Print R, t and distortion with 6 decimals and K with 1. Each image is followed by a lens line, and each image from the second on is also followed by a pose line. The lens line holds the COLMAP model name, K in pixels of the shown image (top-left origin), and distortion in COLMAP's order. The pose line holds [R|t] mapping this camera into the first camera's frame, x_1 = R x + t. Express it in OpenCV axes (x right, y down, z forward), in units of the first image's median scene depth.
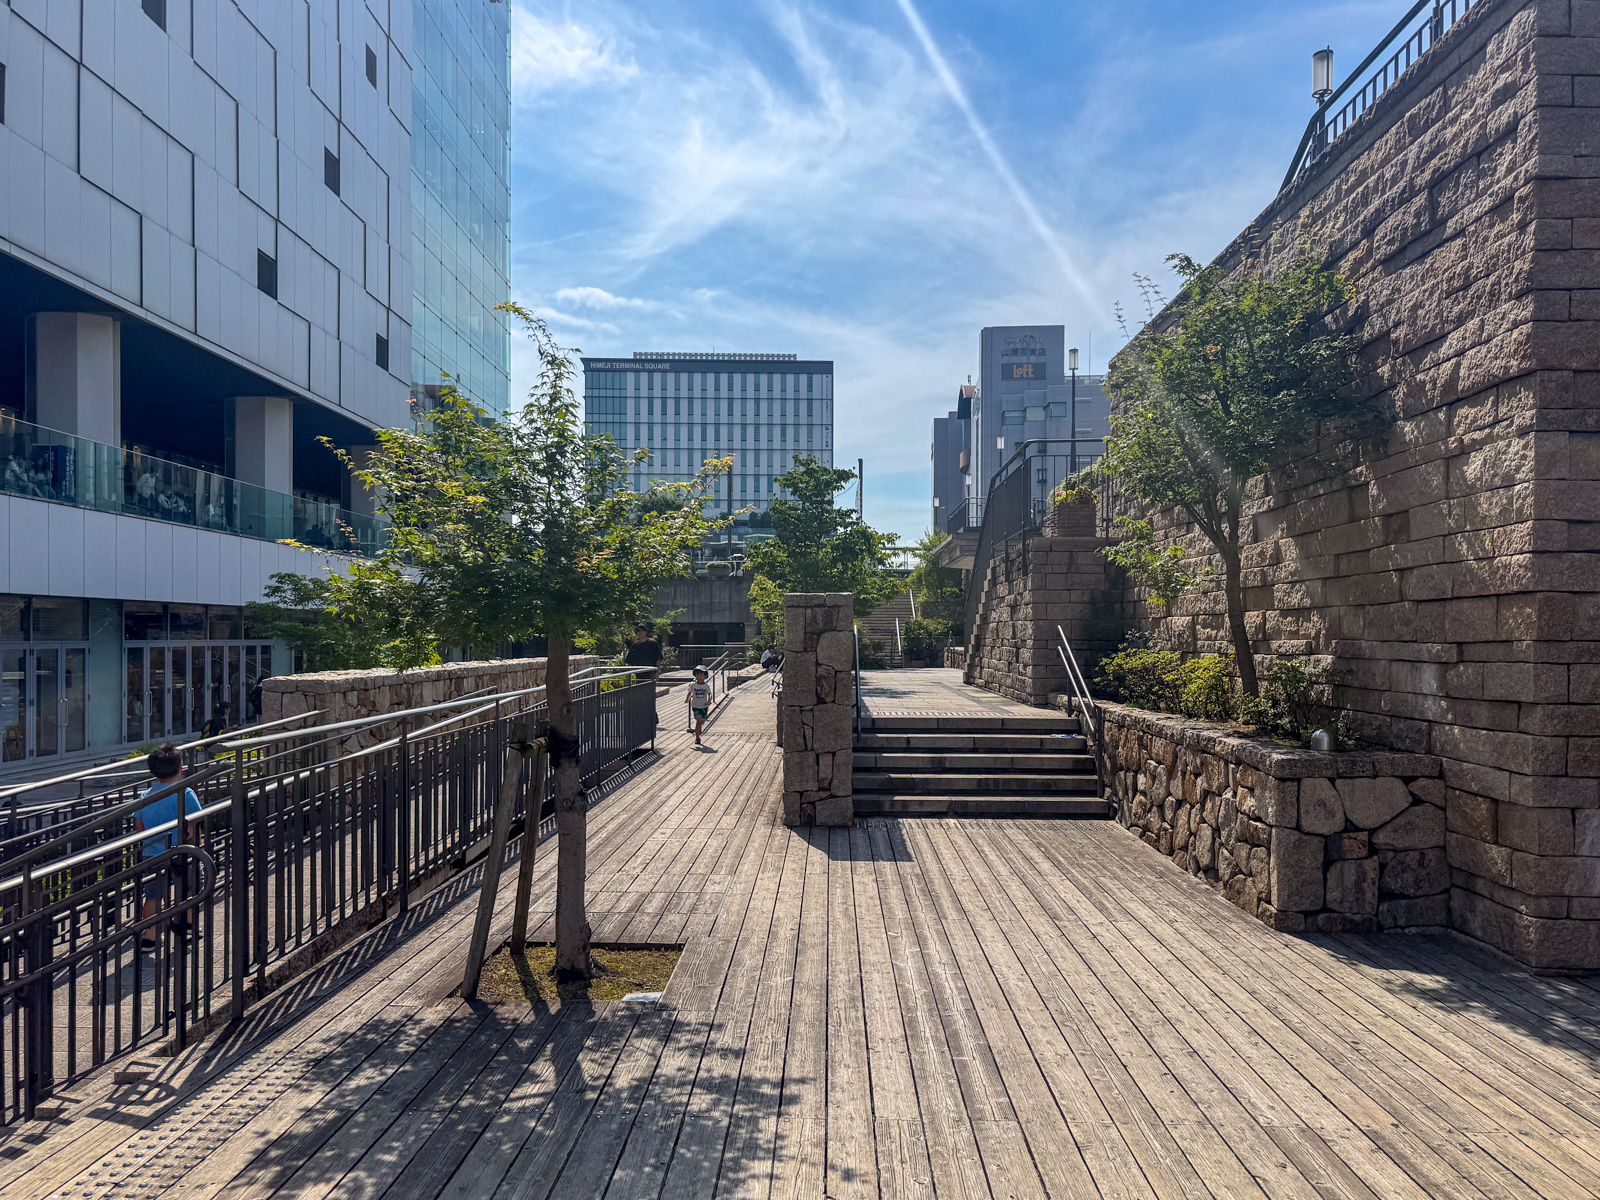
lens RADIAL K [[1100.5, 0, 780.0], [0, 1100.5, 637.8], [0, 0, 1]] dist [-0.000057, 0.020242]
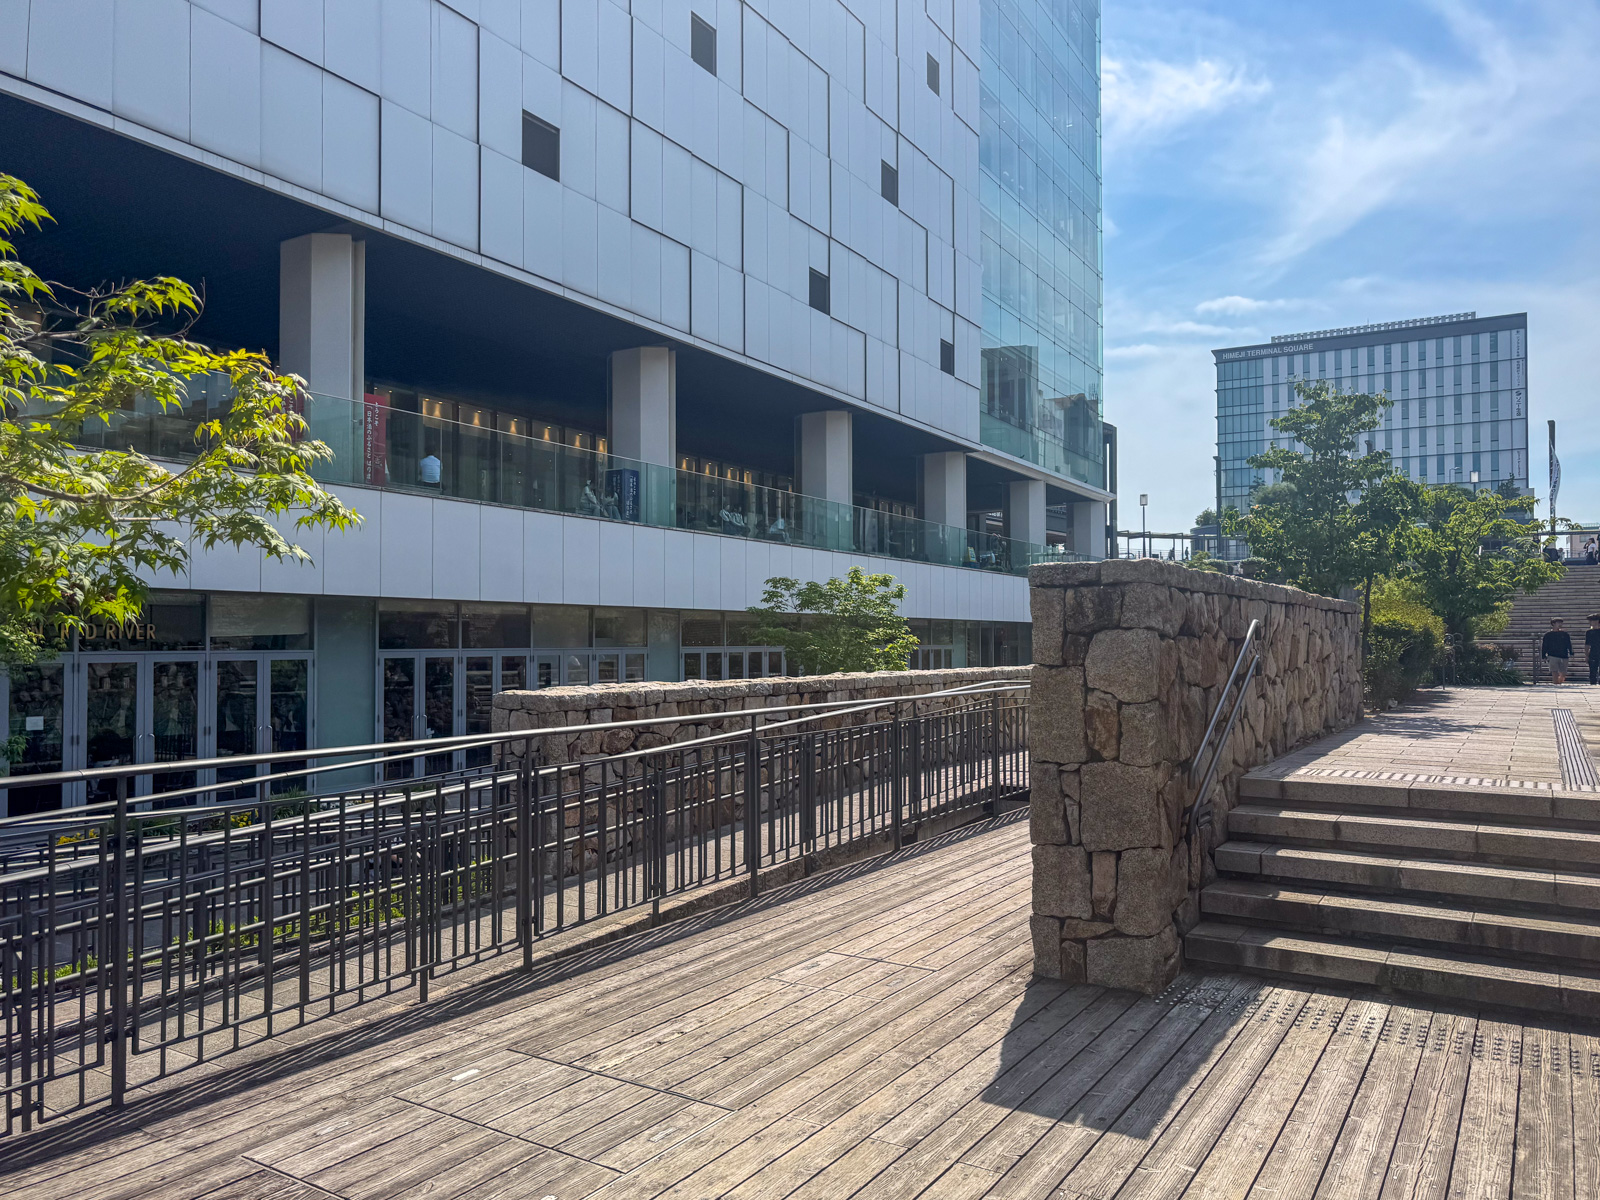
lens RADIAL K [[1100.5, 0, 836.5], [0, 1100.5, 618.3], [0, 0, 1]] dist [-0.000057, 0.020242]
pose [[0.868279, -0.013634, -0.495888, 0.198805], [0.001935, 0.999708, -0.024099, 0.001564], [0.496072, 0.019965, 0.868052, 0.457206]]
